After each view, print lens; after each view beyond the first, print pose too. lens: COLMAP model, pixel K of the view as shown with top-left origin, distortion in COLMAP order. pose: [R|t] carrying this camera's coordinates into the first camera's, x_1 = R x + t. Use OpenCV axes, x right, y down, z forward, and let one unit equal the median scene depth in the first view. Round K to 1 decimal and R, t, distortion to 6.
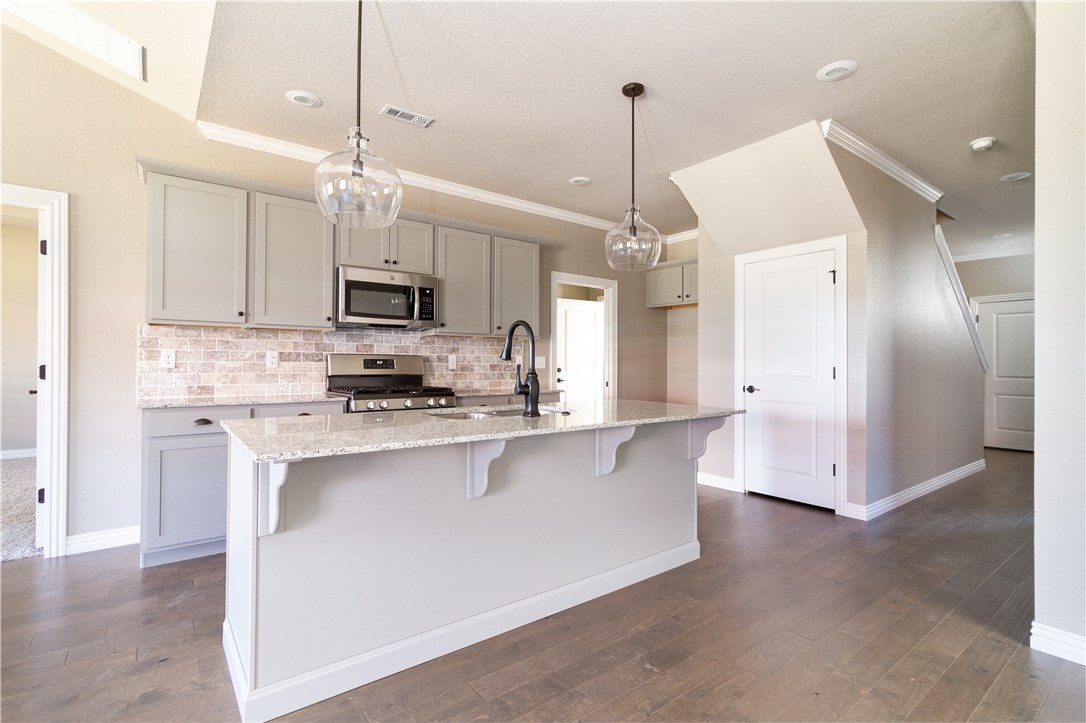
lens RADIAL K [[517.7, 0, 533.4], [0, 517.7, 357.8], [0, 0, 1]] dist [0.001205, 0.000374]
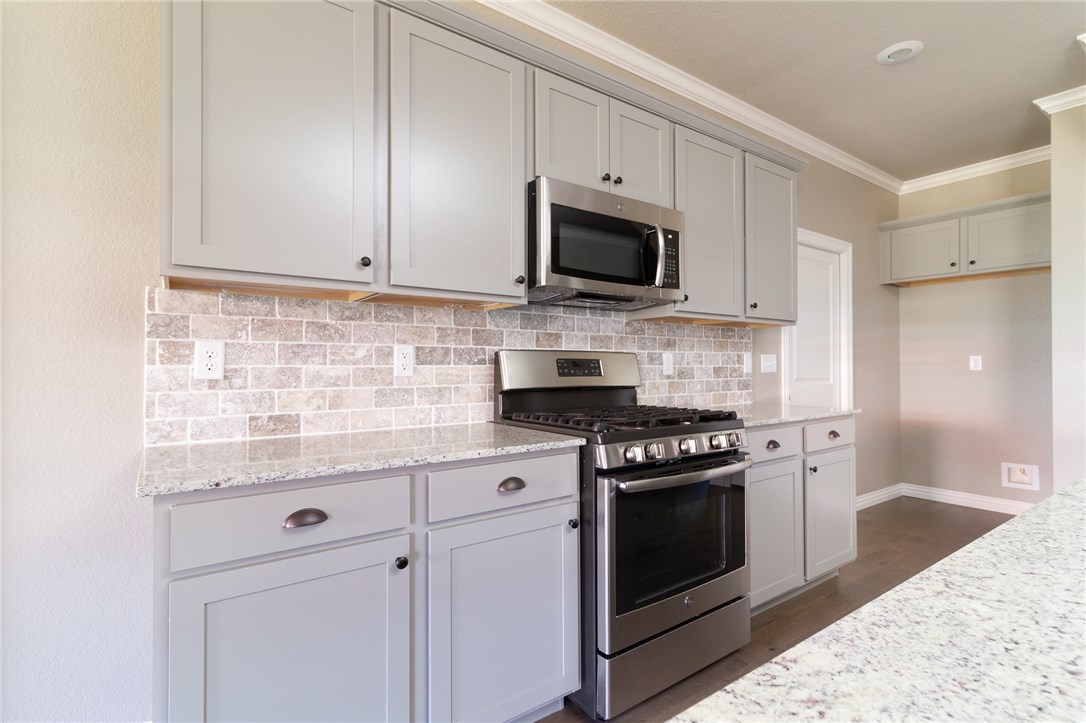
lens RADIAL K [[517.7, 0, 548.9], [0, 517.7, 358.1], [0, 0, 1]] dist [0.001205, 0.000374]
pose [[0.999478, -0.003687, -0.032086, -0.318951], [0.003740, 0.999992, 0.001600, 0.000282], [0.032080, -0.001719, 0.999484, 0.451175]]
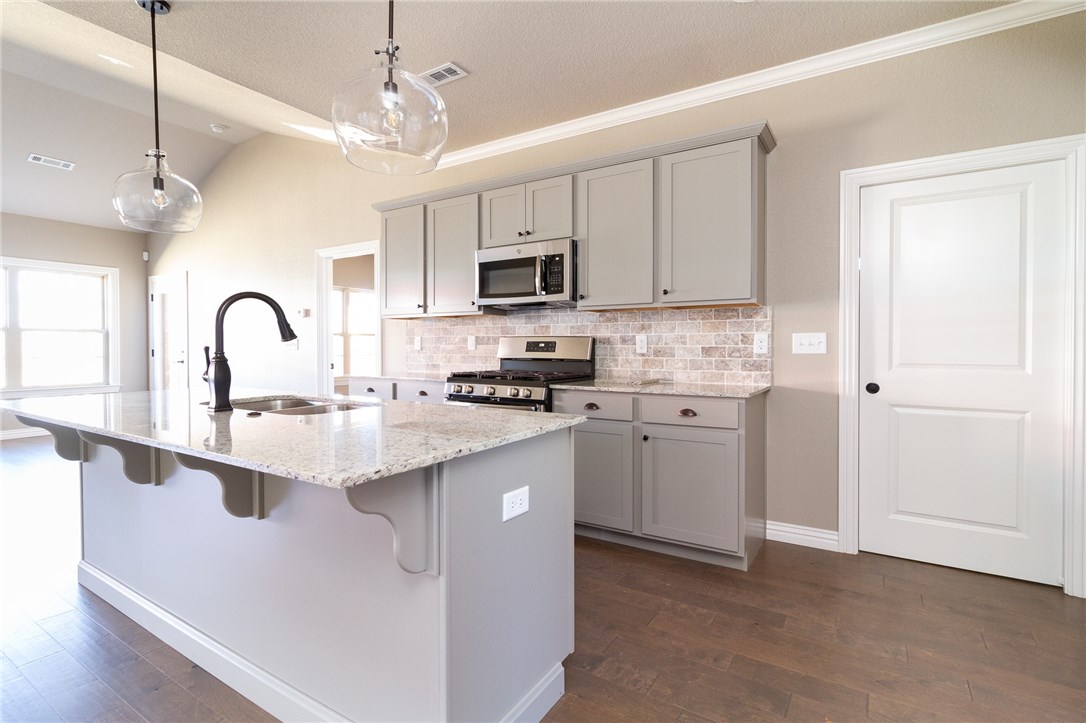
lens RADIAL K [[517.7, 0, 537.0], [0, 517.7, 356.0], [0, 0, 1]] dist [0.001205, 0.000374]
pose [[0.345561, 0.013967, -0.938292, 0.570683], [0.013005, 0.999722, 0.019671, 0.010402], [0.938306, -0.019000, 0.345284, 0.693715]]
